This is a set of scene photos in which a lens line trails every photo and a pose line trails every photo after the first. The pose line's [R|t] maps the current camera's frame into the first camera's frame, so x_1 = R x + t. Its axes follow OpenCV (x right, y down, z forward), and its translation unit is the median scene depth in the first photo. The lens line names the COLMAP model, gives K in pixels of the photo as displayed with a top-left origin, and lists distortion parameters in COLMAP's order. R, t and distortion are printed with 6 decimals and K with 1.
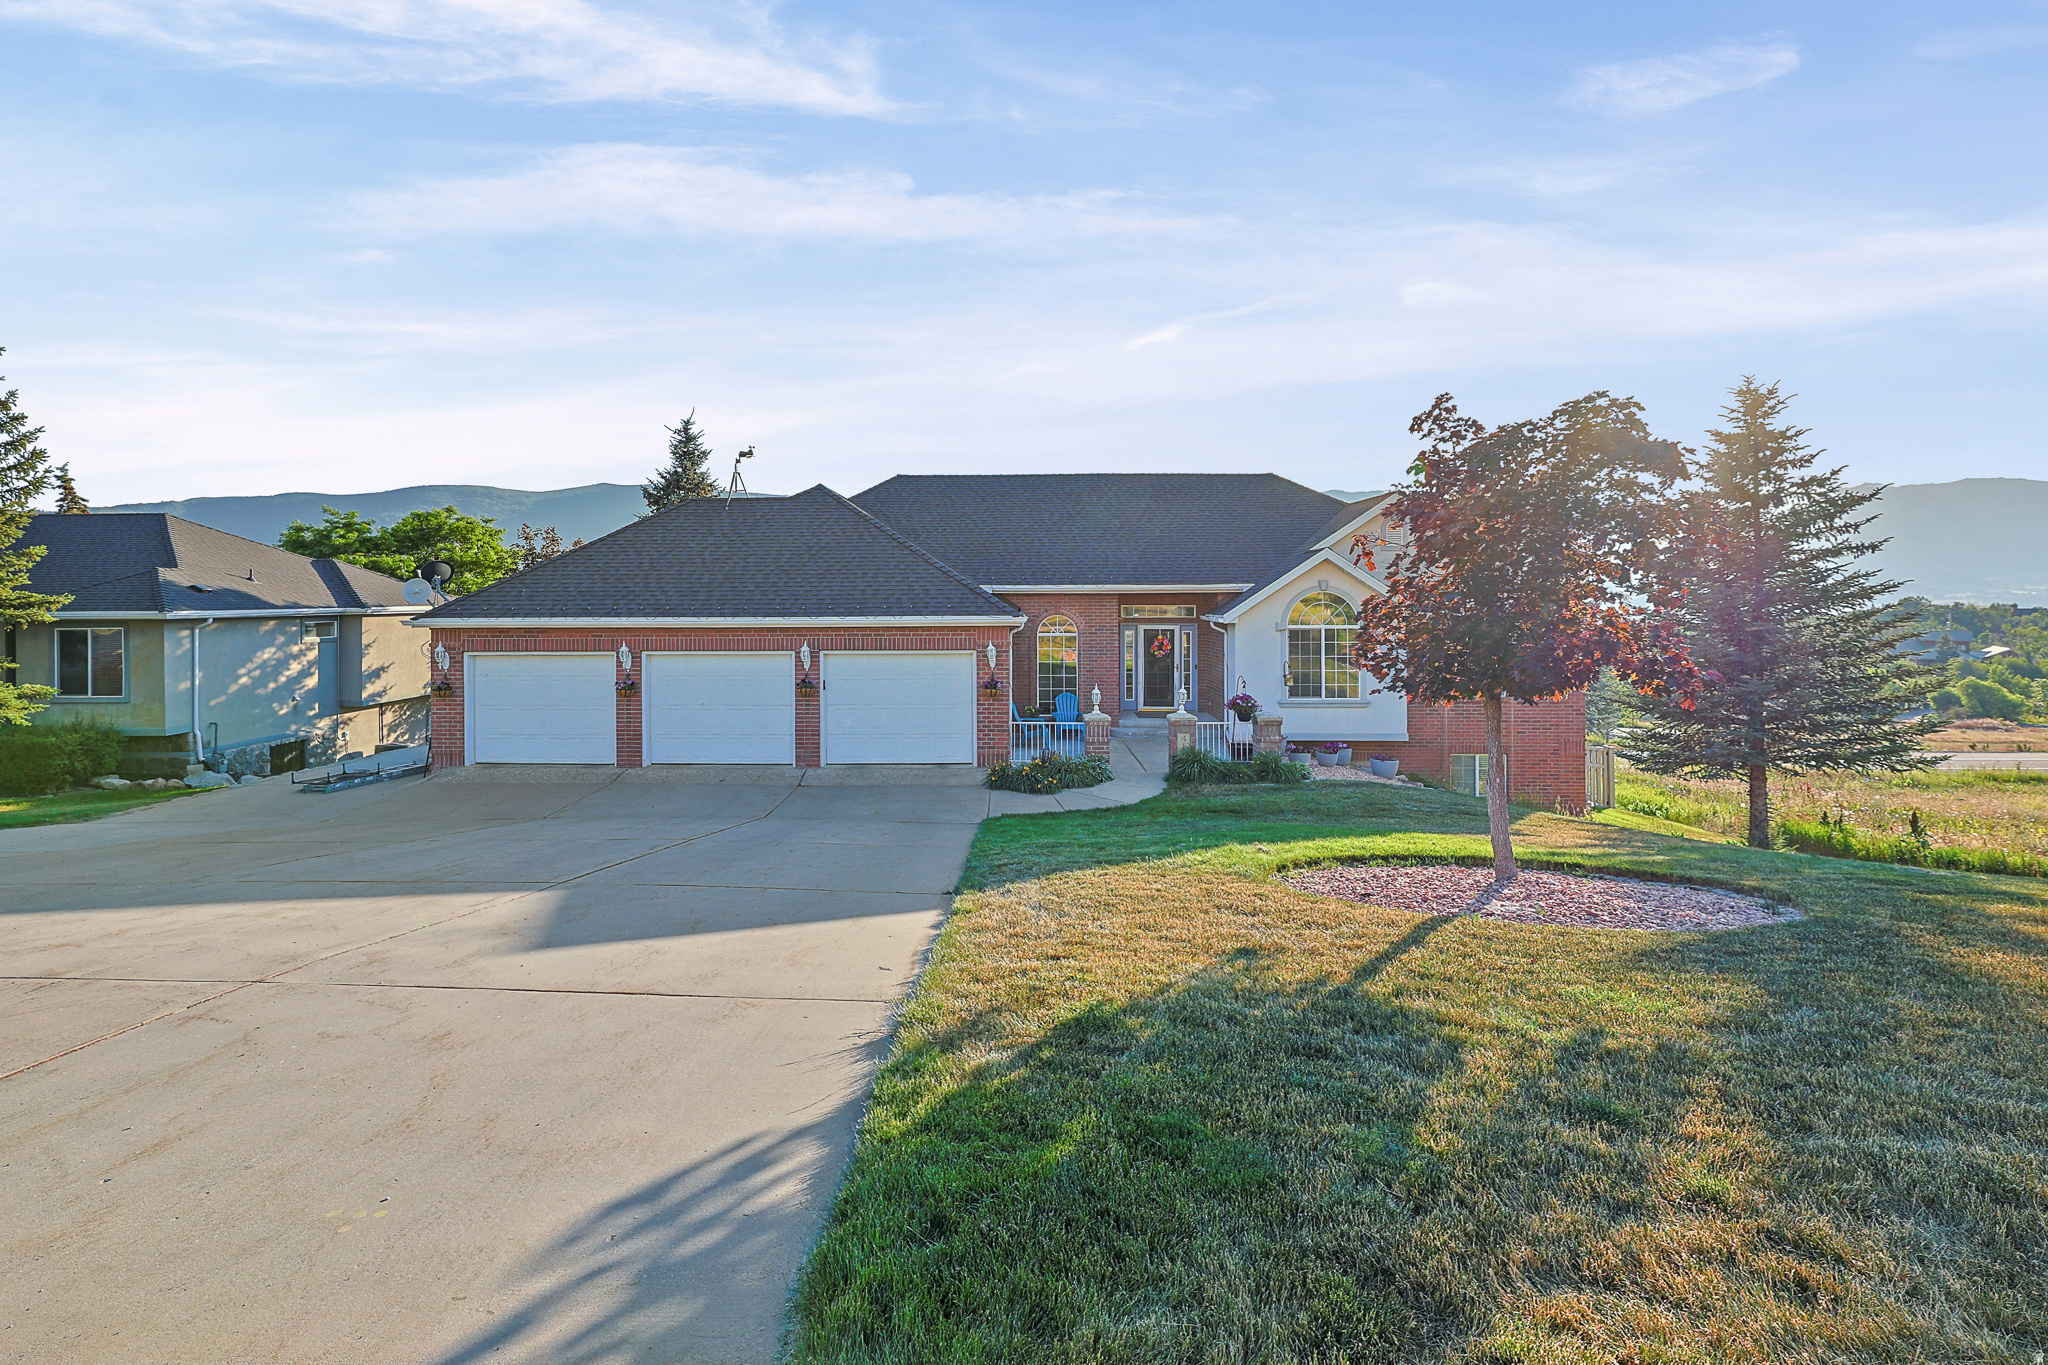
lens RADIAL K [[868.5, 0, 995.6], [0, 868.5, 606.1], [0, 0, 1]] dist [-0.000018, -0.000083]
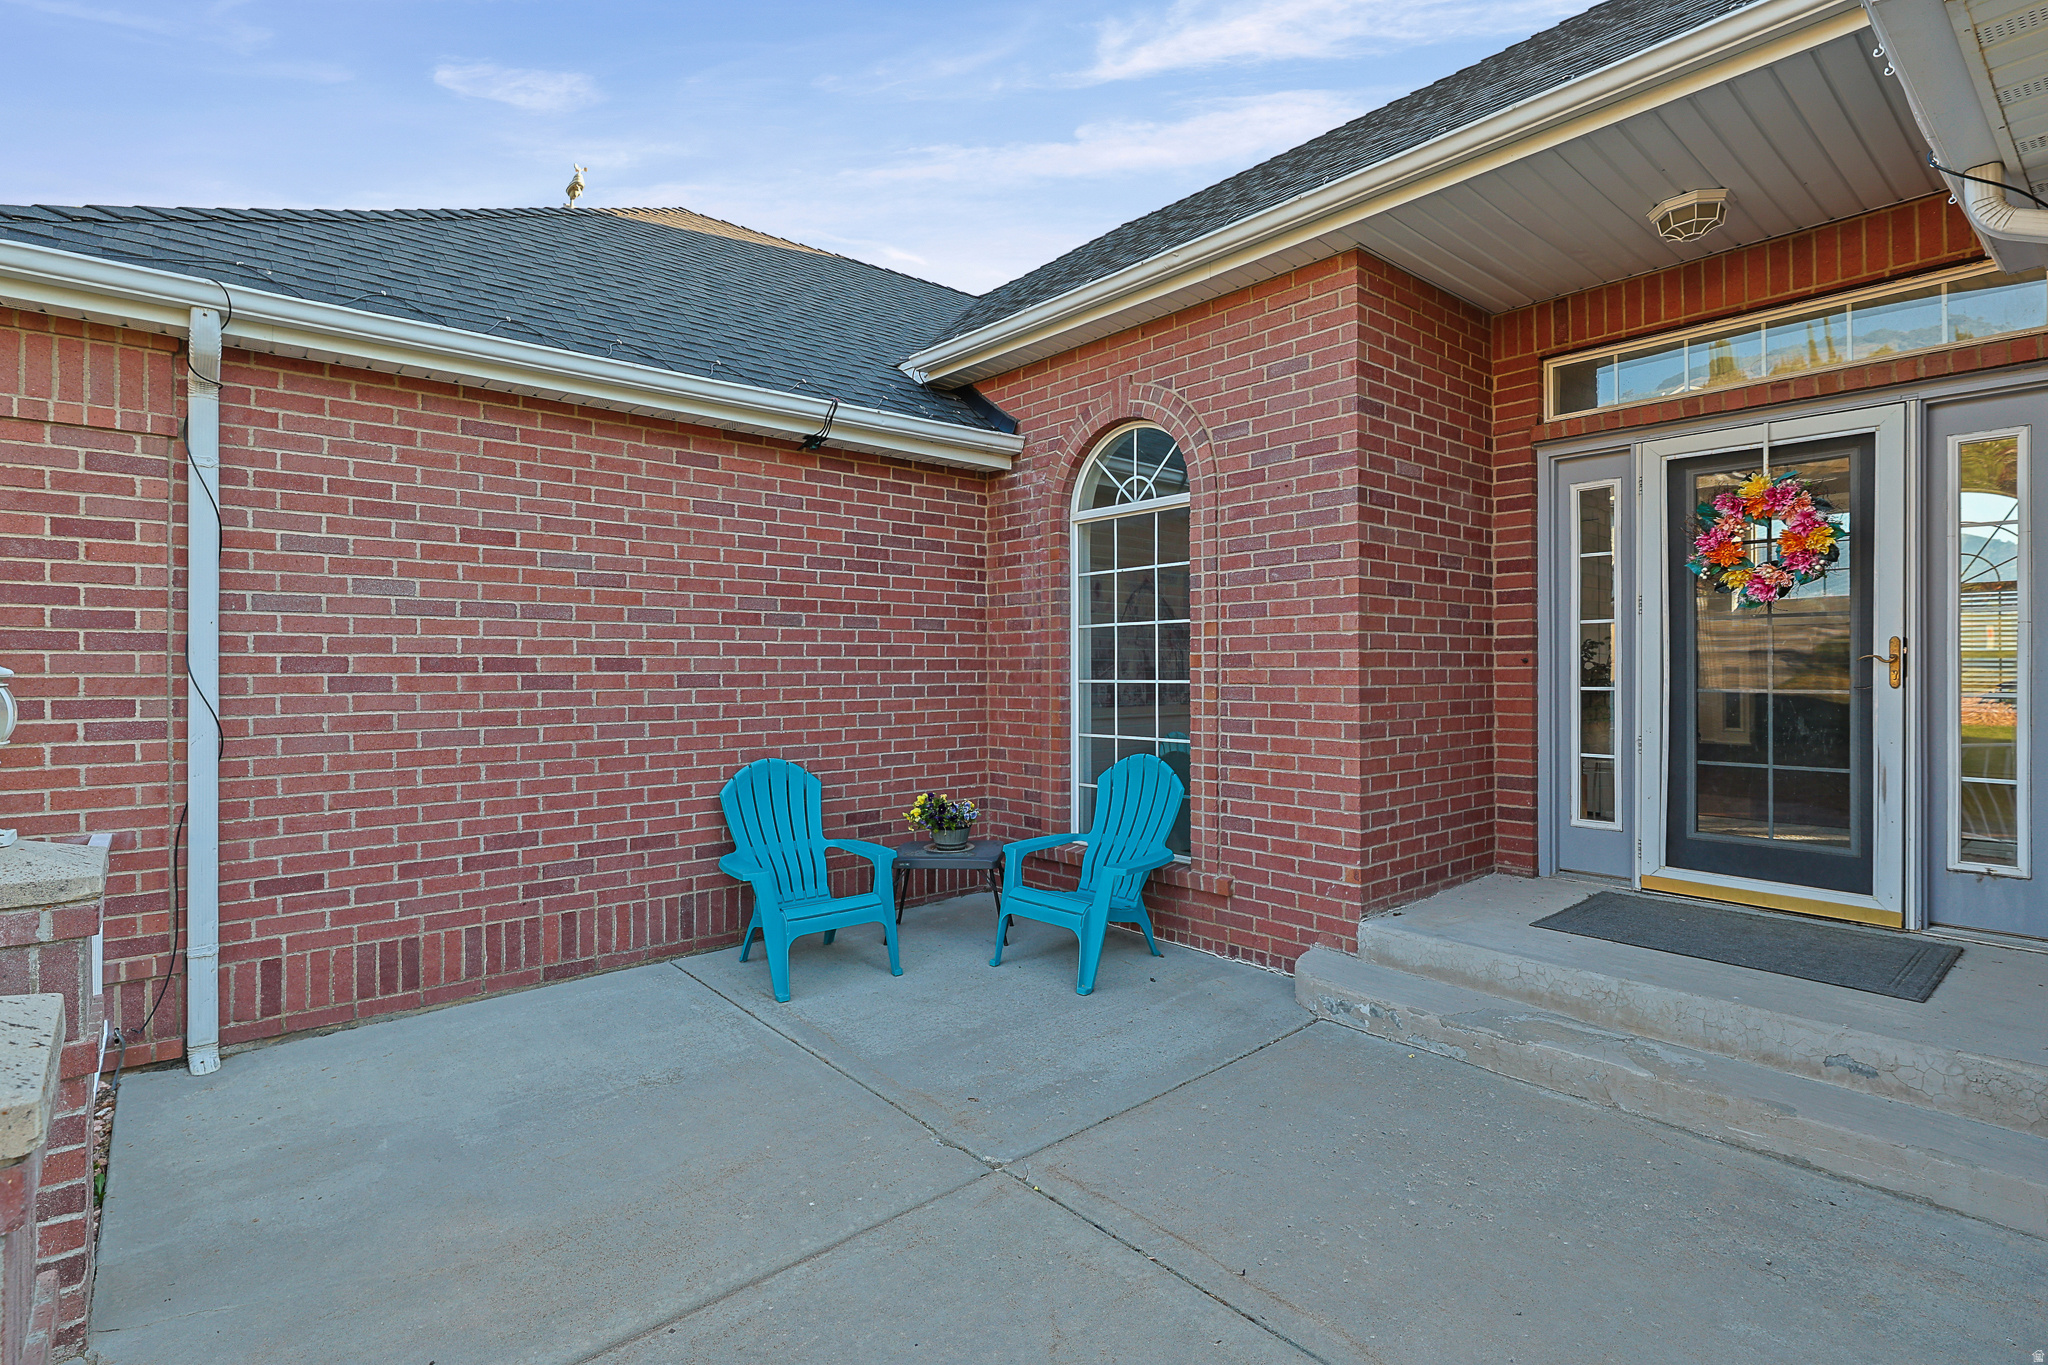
lens RADIAL K [[978.0, 0, 1028.1], [0, 978.0, 665.1], [0, 0, 1]] dist [0.000624, 0.000002]
pose [[0.668635, -0.005419, -0.743571, 0.257821], [-0.002271, 0.999954, -0.009329, 0.080068], [0.743587, 0.007926, 0.668592, 0.822260]]
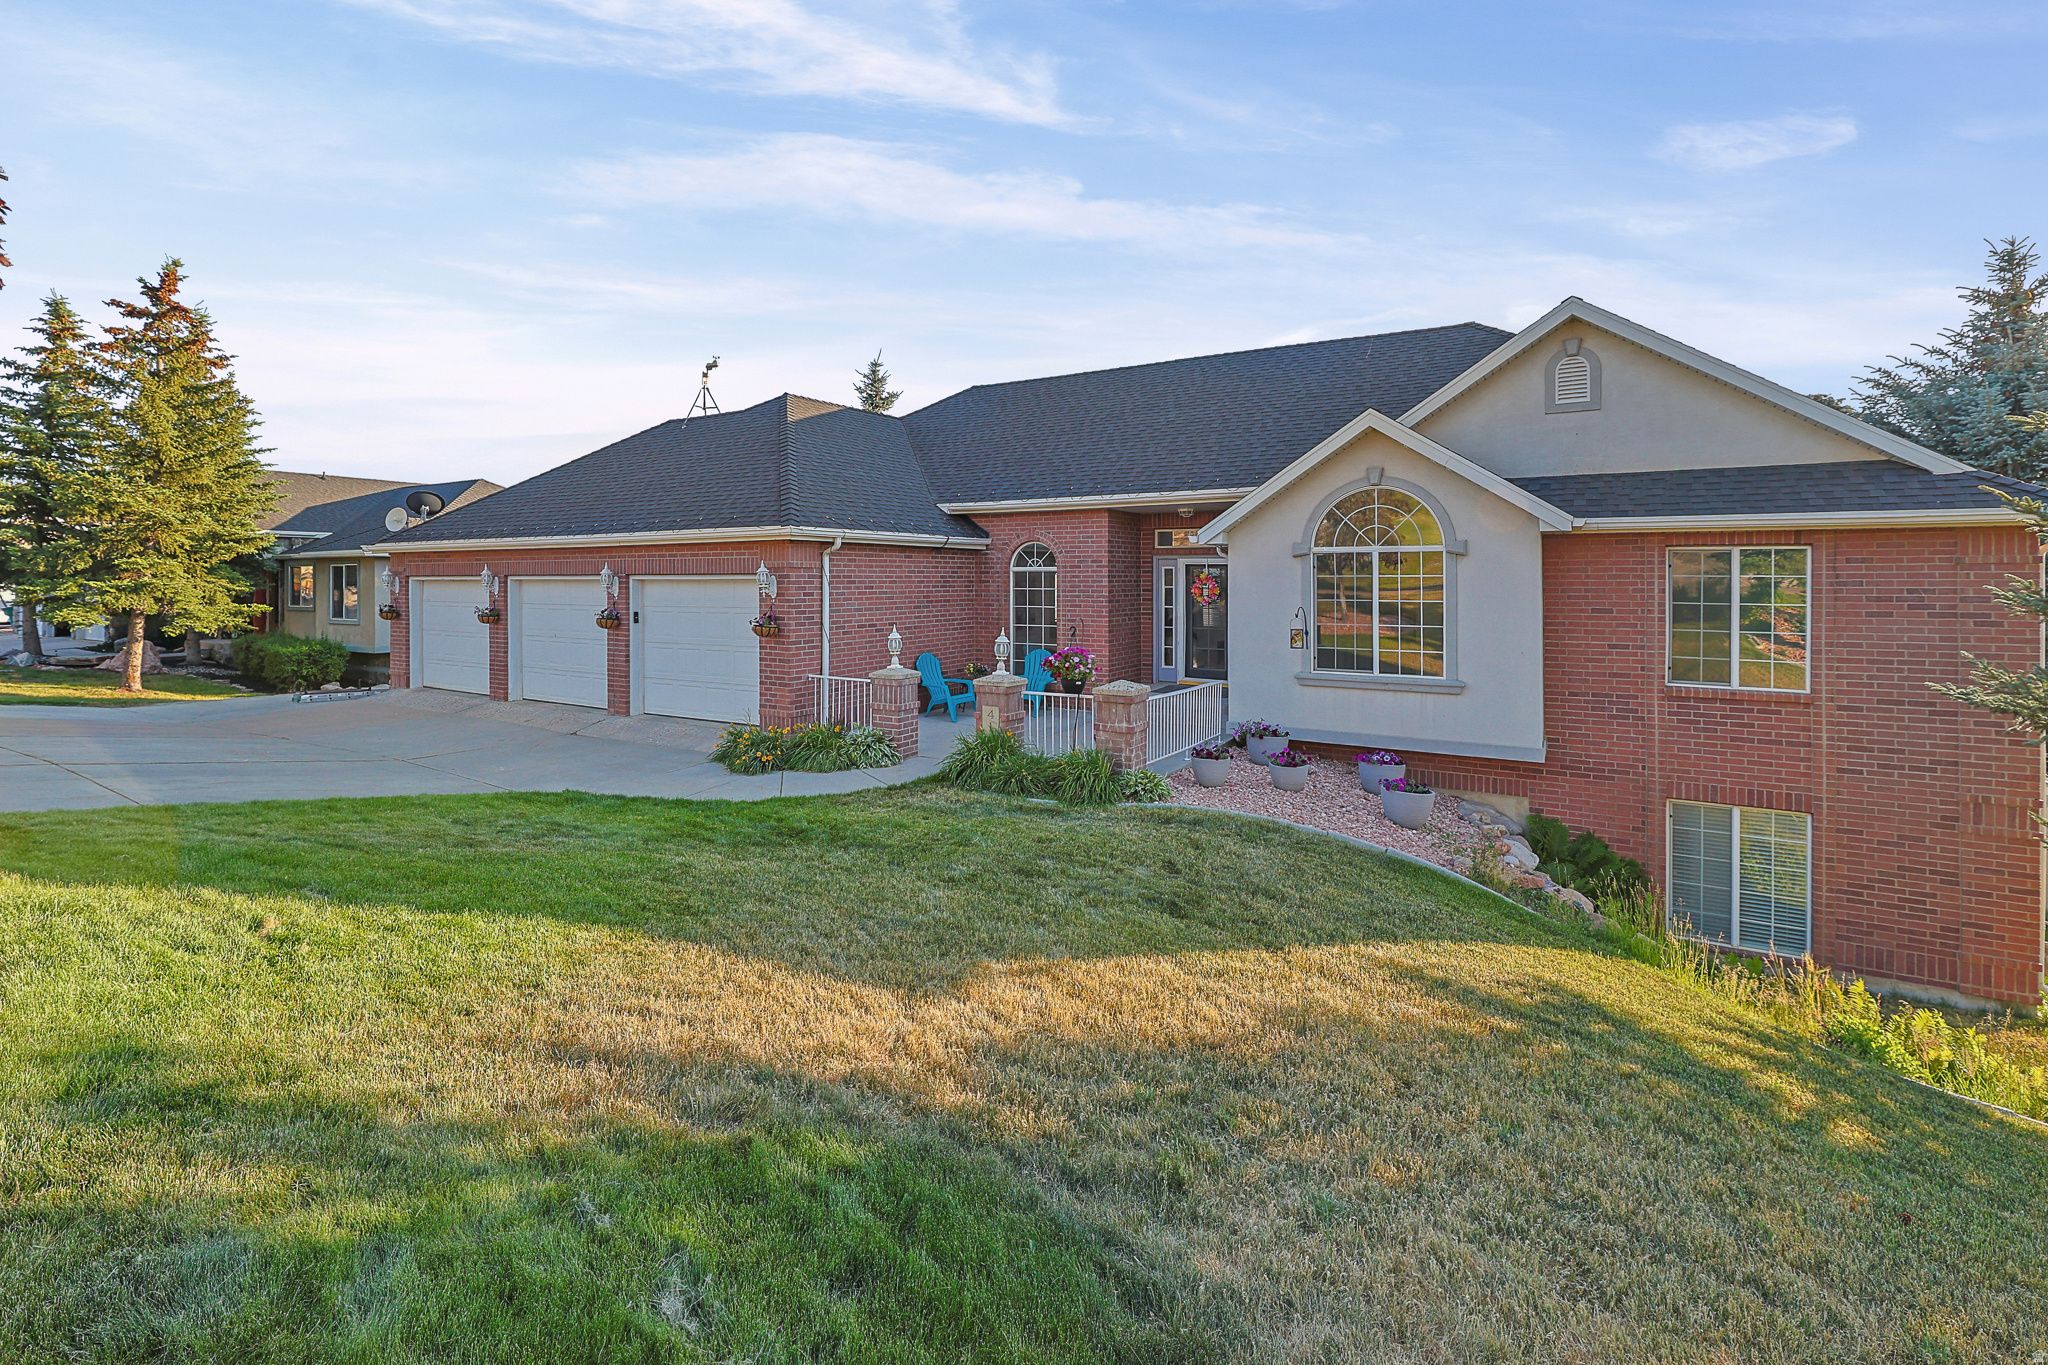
lens RADIAL K [[896.3, 0, 1018.5], [0, 896.3, 586.0], [0, 0, 1]] dist [-0.002366, -0.000474]
pose [[0.869329, 0.006367, -0.494192, 0.441433], [-0.005196, 0.999979, 0.003744, 0.045302], [0.494206, -0.000687, 0.869344, 0.353621]]
